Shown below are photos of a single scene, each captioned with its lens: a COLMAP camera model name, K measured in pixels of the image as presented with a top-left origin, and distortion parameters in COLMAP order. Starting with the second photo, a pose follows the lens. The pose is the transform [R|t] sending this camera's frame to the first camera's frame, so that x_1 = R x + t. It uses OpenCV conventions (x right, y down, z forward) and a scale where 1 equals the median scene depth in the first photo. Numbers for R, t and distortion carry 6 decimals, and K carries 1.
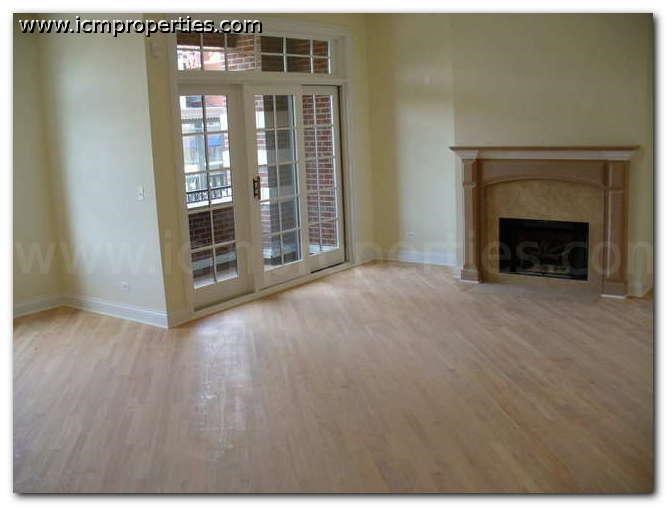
lens RADIAL K [[720.3, 0, 339.6], [0, 720.3, 253.3], [0, 0, 1]] dist [-0.166734, 0.000000]
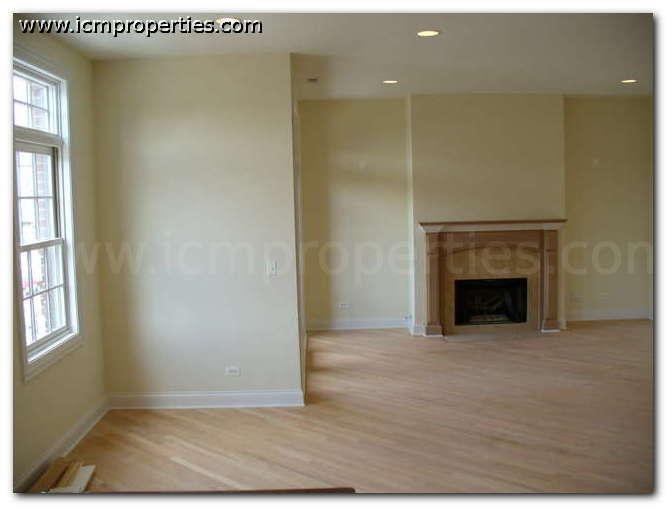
lens RADIAL K [[720.3, 0, 335.4], [0, 720.3, 252.4], [0, 0, 1]] dist [-0.166734, 0.000000]
pose [[0.793384, -0.027266, 0.608110, -0.686470], [0.101298, 0.990981, -0.087727, -0.010042], [-0.600233, 0.131202, 0.788991, 0.155021]]
